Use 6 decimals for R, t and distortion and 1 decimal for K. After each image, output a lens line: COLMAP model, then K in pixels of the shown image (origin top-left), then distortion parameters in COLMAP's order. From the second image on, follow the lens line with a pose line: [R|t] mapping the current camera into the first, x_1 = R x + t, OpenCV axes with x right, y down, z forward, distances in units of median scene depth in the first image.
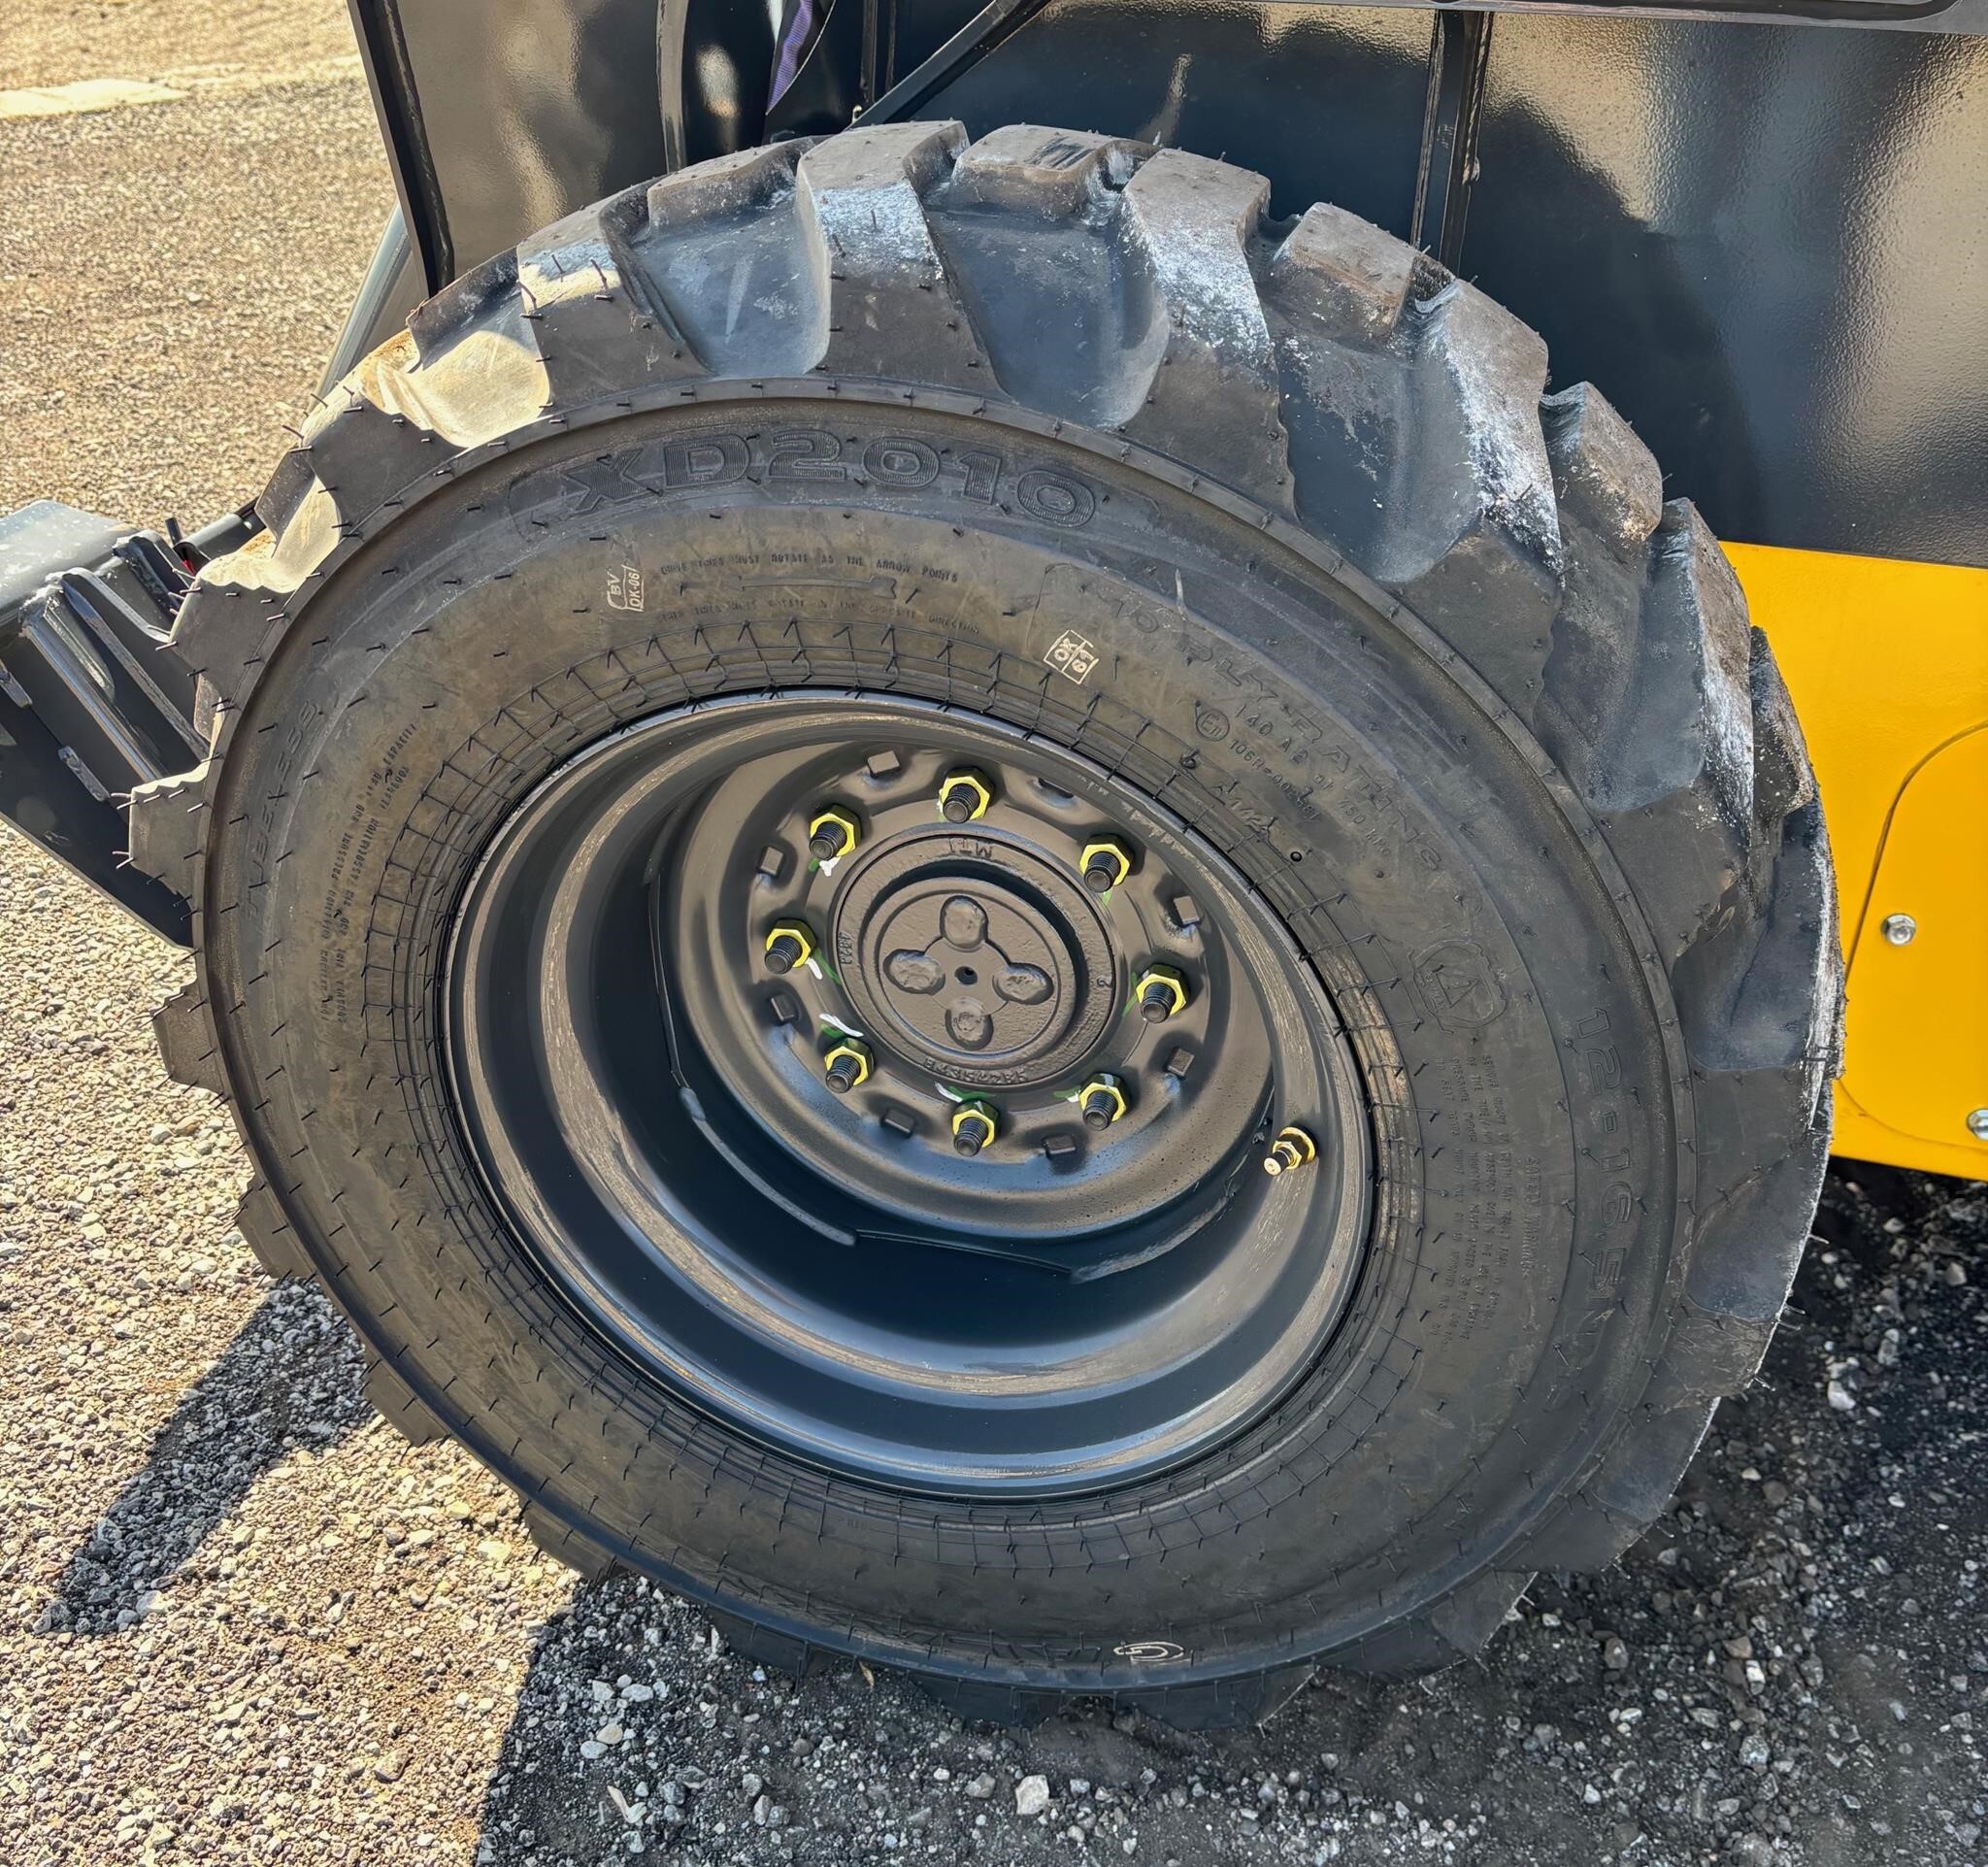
lens RADIAL K [[2385.8, 0, 994.0], [0, 2385.8, 933.5], [0, 0, 1]] dist [0.017634, -0.010629]
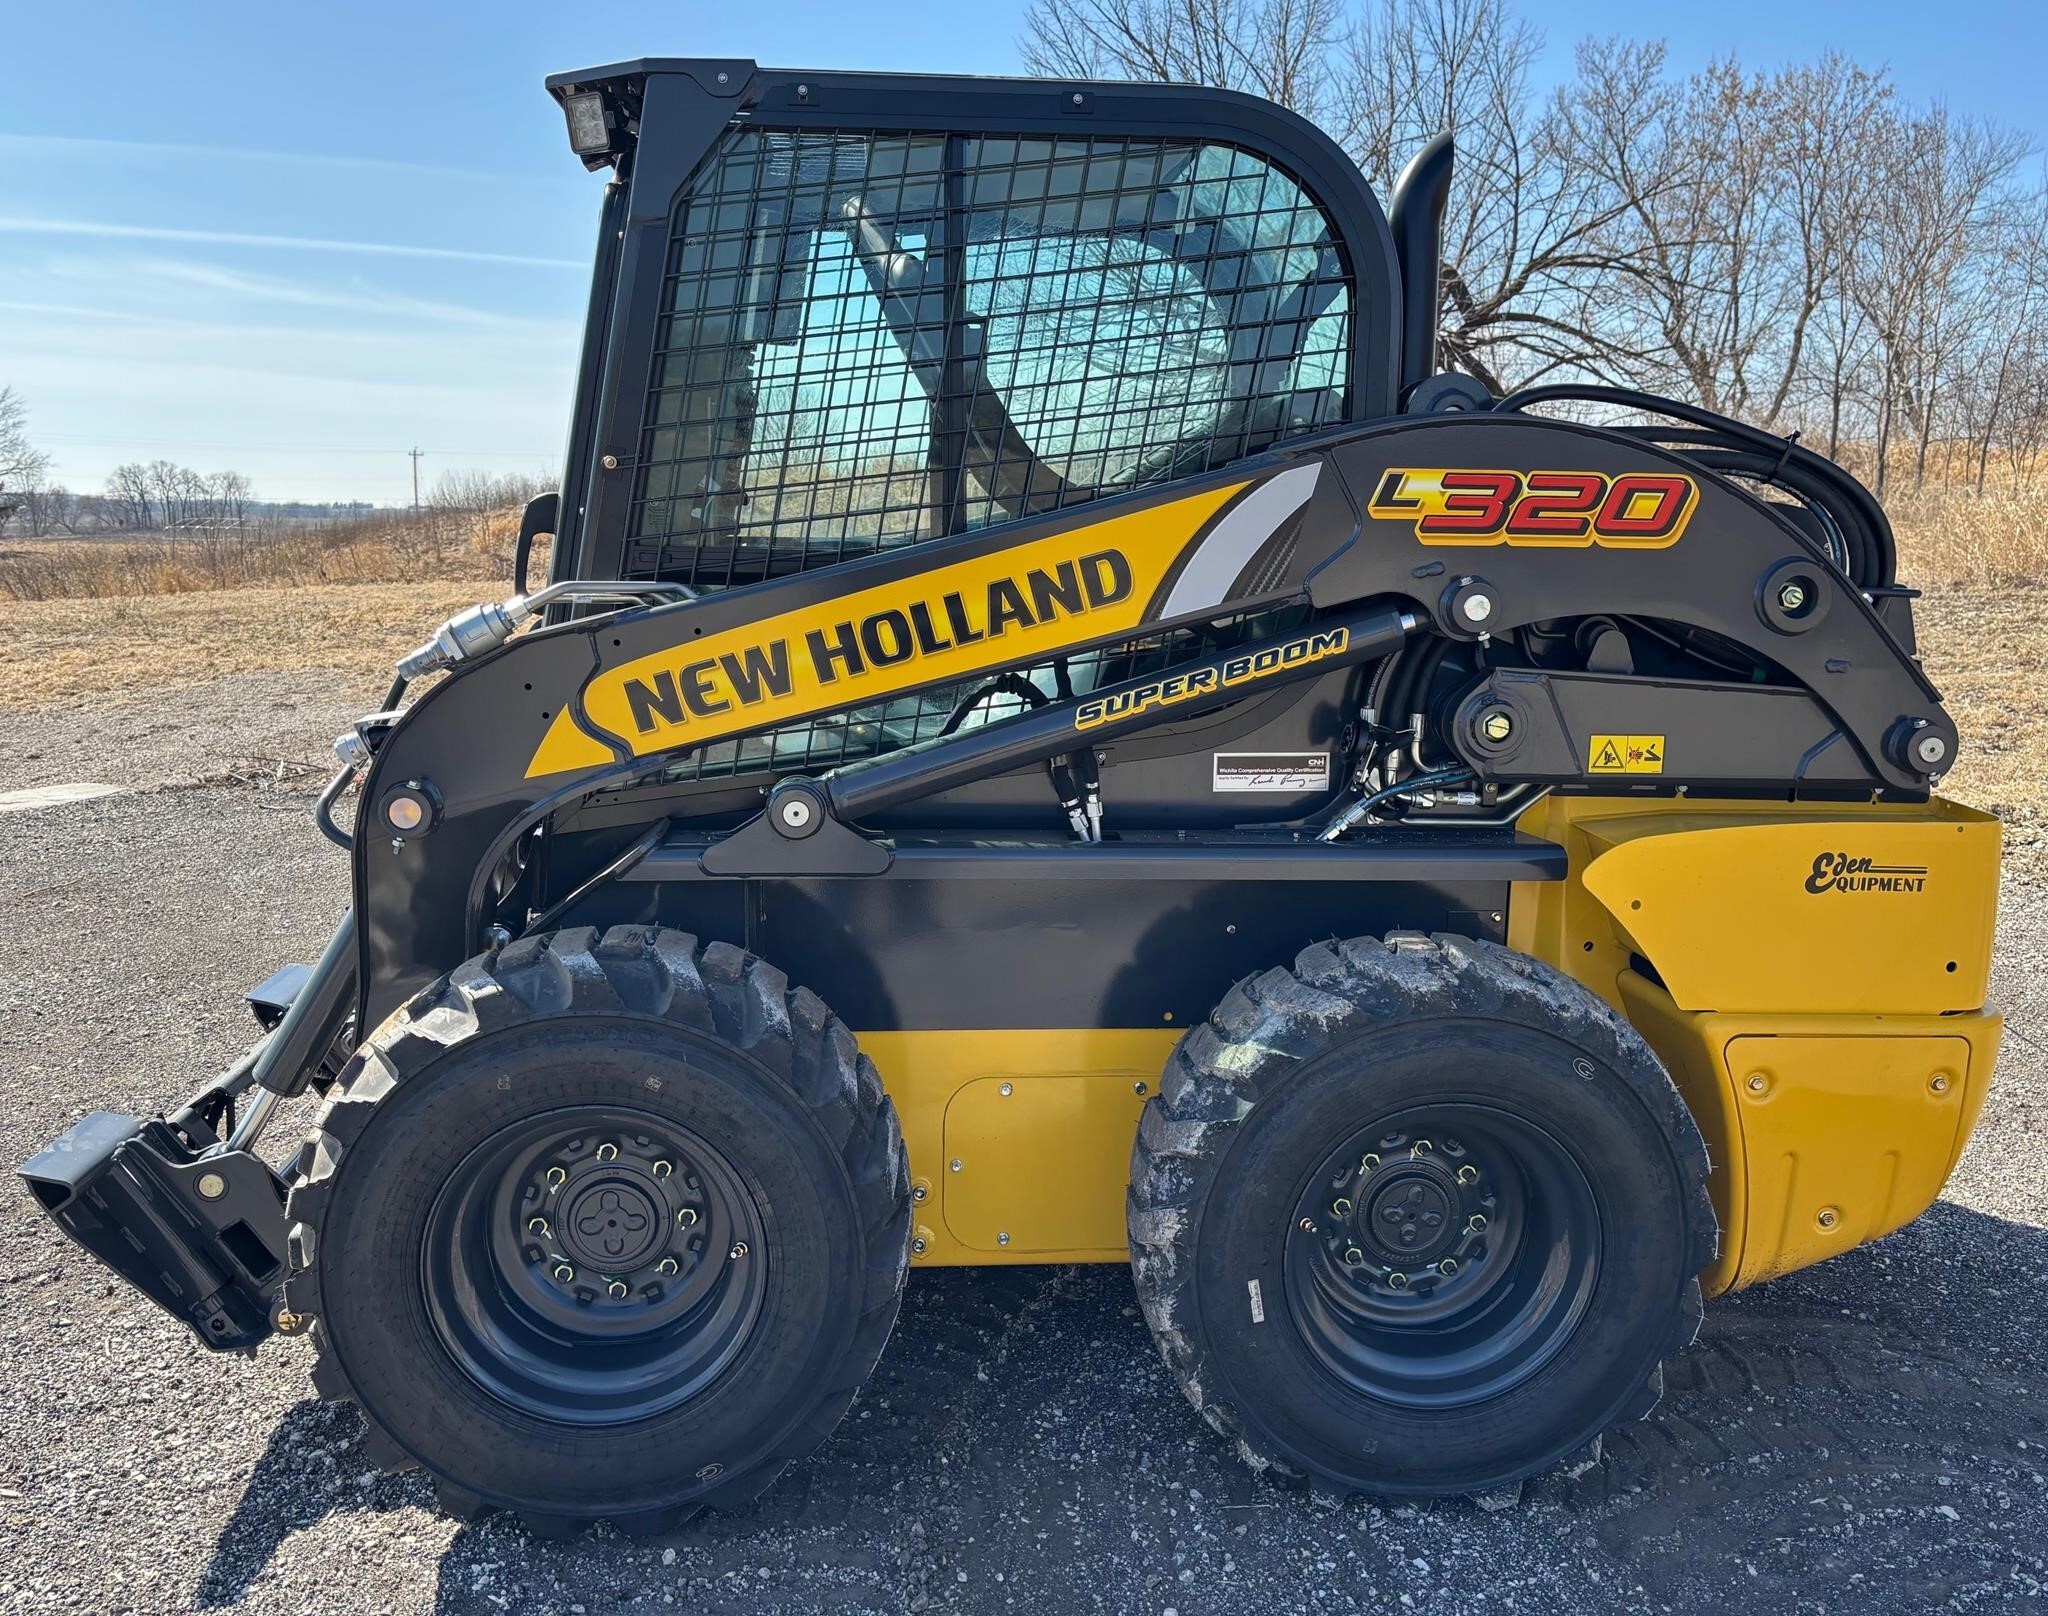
lens RADIAL K [[1898.7, 0, 1024.0], [0, 1898.7, 808.0], [0, 0, 1]] dist [0.034113, -0.020805]
pose [[0.953404, -0.075459, 0.292108, -0.196459], [0.161598, 0.945340, -0.283228, 0.315625], [-0.254769, 0.317235, 0.913485, -1.488600]]
